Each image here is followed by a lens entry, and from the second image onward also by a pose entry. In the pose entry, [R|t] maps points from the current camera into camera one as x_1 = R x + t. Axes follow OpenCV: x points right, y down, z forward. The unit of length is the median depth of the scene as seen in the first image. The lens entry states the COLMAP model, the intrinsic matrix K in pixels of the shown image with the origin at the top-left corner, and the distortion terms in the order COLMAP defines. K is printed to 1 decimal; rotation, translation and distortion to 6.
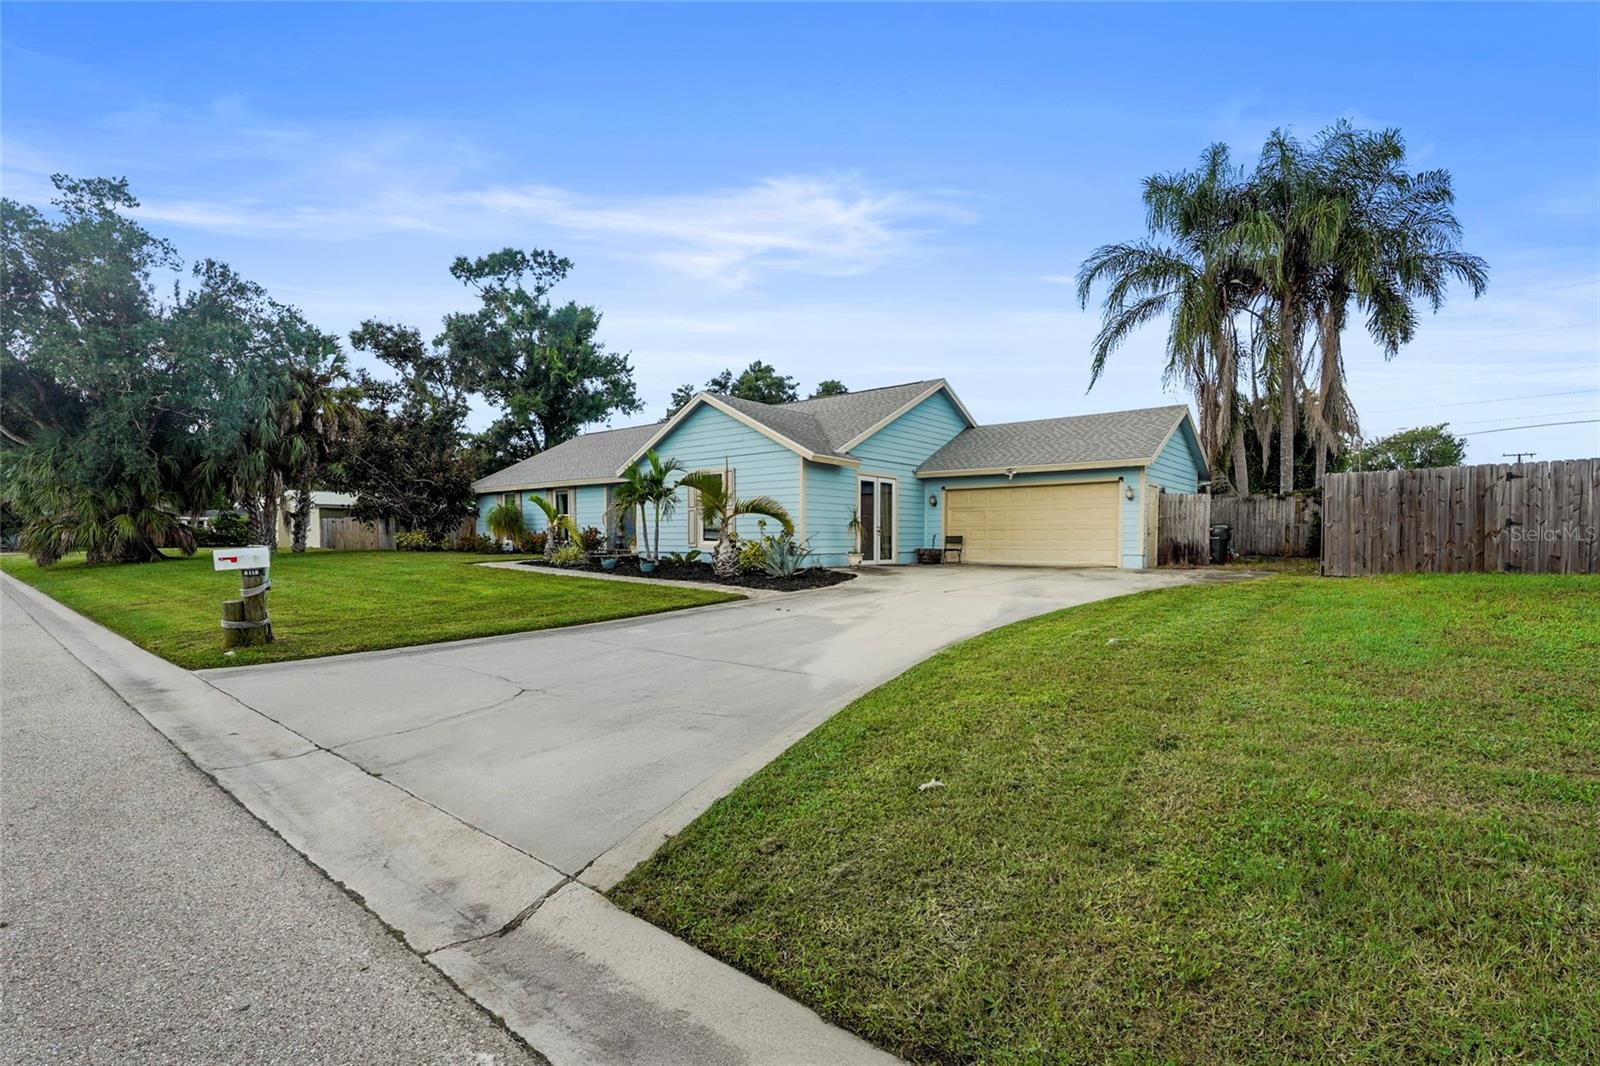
lens RADIAL K [[713.6, 0, 801.3], [0, 713.6, 539.5], [0, 0, 1]] dist [0.000043, 0.000398]
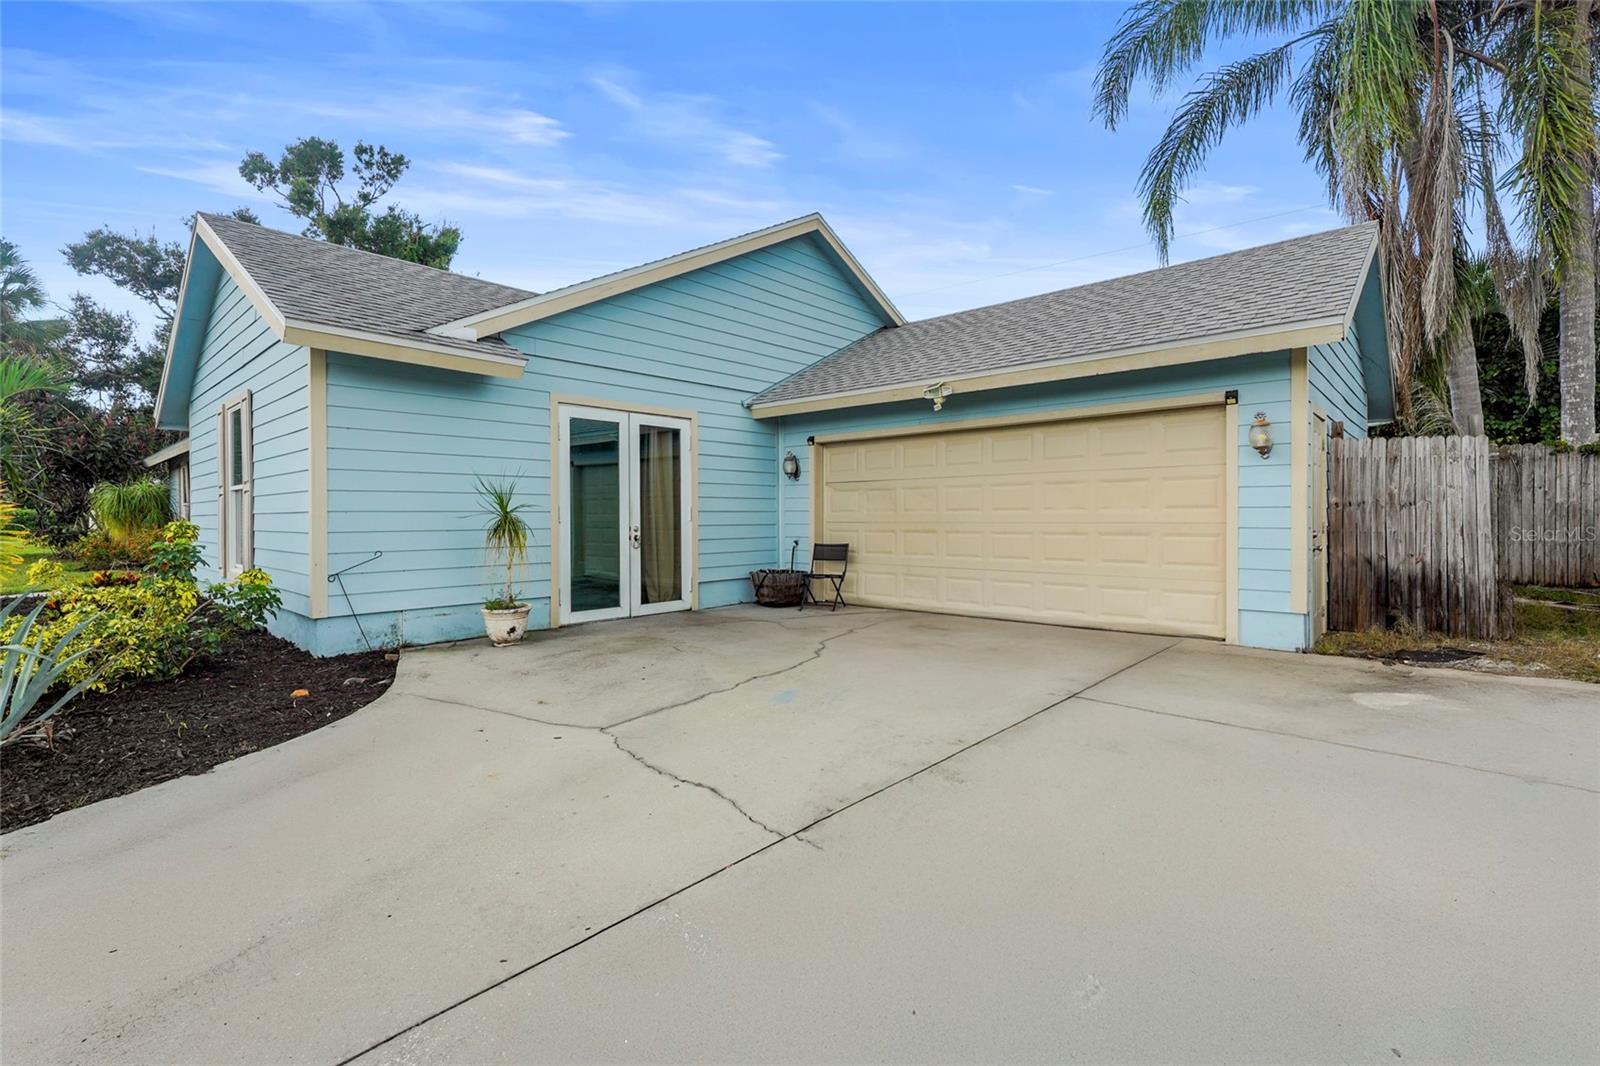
lens RADIAL K [[713.6, 0, 783.6], [0, 713.6, 505.0], [0, 0, 1]] dist [0.000043, 0.000398]
pose [[0.998606, -0.008152, -0.052157, 0.203775], [0.007294, 0.999835, -0.016613, -0.021844], [0.052284, 0.016209, 0.998501, 0.531834]]
